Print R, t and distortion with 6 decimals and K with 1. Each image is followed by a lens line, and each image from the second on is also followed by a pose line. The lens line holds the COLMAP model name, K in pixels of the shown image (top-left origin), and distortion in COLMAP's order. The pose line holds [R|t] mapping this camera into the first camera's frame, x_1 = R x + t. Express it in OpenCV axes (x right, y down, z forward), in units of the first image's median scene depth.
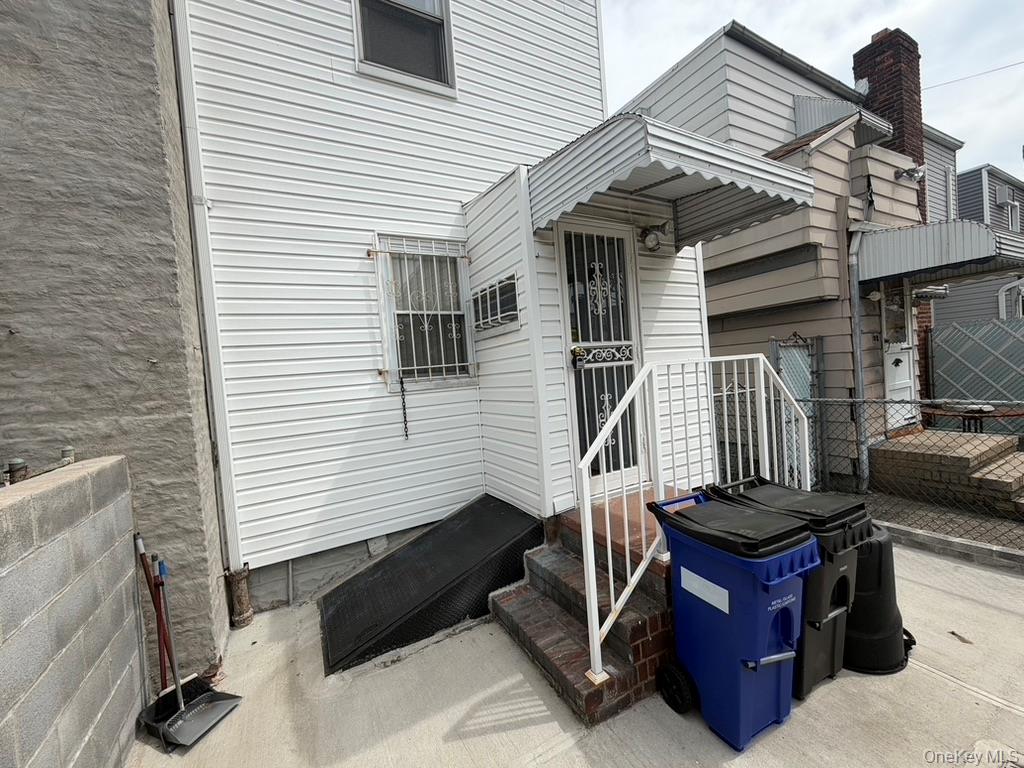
lens RADIAL K [[409.8, 0, 506.6], [0, 409.8, 384.2], [0, 0, 1]] dist [0.000277, 0.000392]
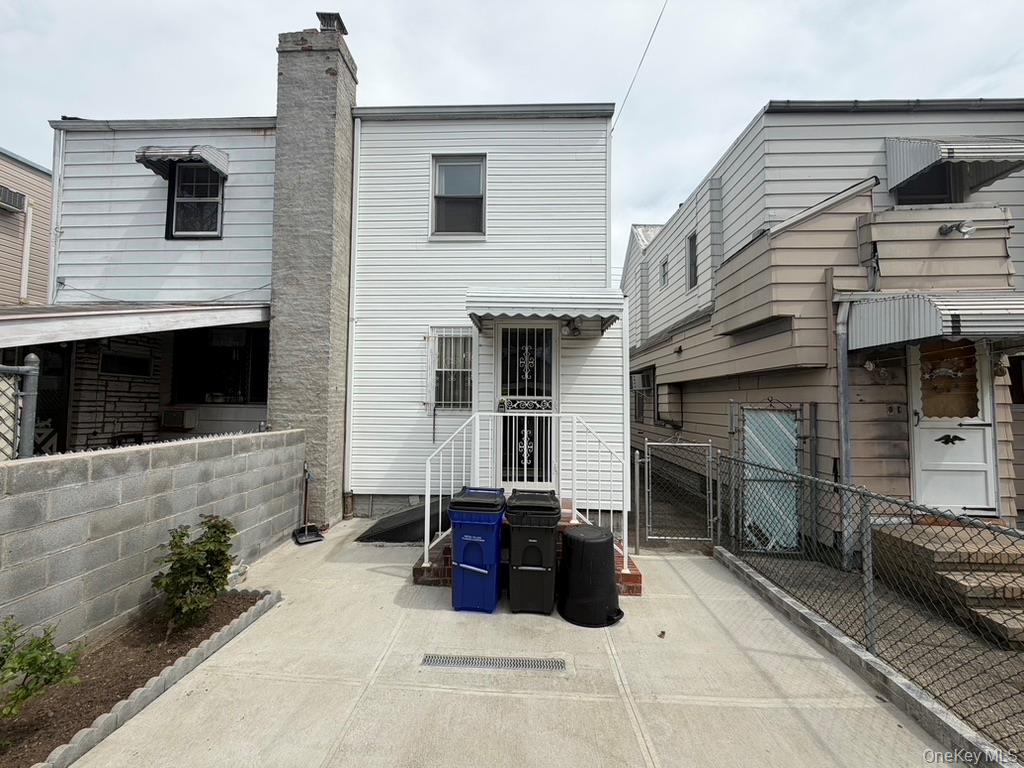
lens RADIAL K [[409.8, 0, 506.6], [0, 409.8, 384.2], [0, 0, 1]] dist [0.000277, 0.000392]
pose [[0.852865, 0.061802, -0.518462, 0.947222], [-0.090483, 0.995440, -0.030184, -0.092682], [0.514232, 0.072655, 0.854568, -0.361626]]
